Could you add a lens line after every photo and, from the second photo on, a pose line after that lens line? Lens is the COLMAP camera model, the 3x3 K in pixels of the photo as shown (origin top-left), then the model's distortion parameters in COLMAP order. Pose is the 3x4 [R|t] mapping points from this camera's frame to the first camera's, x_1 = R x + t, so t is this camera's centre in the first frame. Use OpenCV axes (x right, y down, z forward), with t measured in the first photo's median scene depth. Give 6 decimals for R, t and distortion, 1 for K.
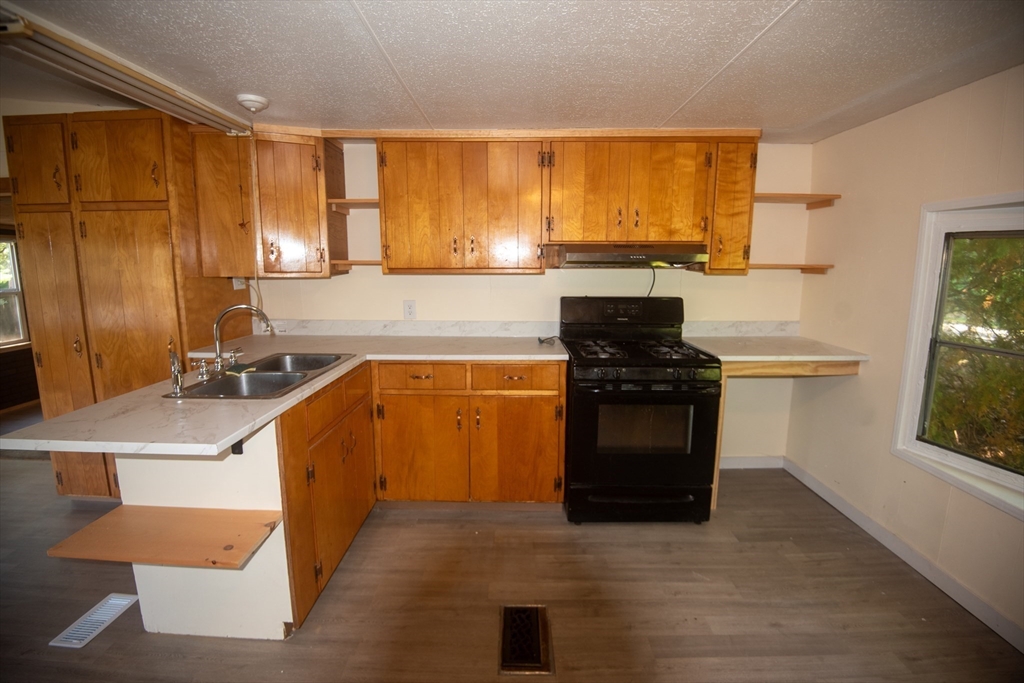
lens RADIAL K [[474.9, 0, 512.0], [0, 474.9, 341.5], [0, 0, 1]] dist [-0.002795, -0.024446]
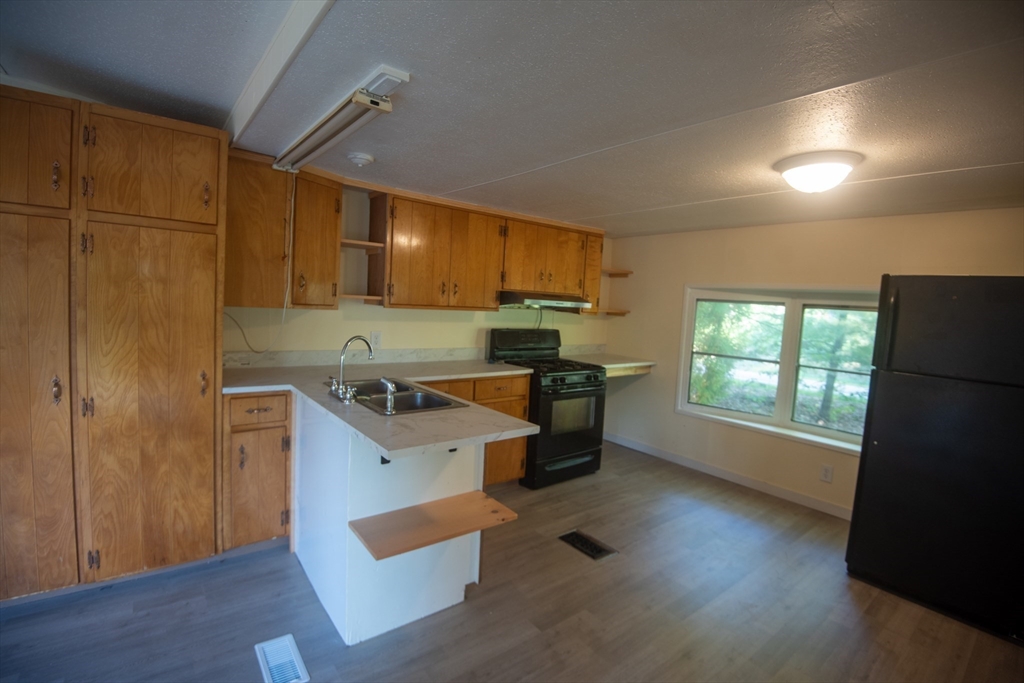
lens RADIAL K [[474.9, 0, 512.0], [0, 474.9, 341.5], [0, 0, 1]] dist [-0.002795, -0.024446]
pose [[0.773011, -0.013341, 0.634252, -0.801836], [0.052216, 0.997725, -0.042653, 0.001032], [-0.632240, 0.066089, 0.771949, -0.073220]]
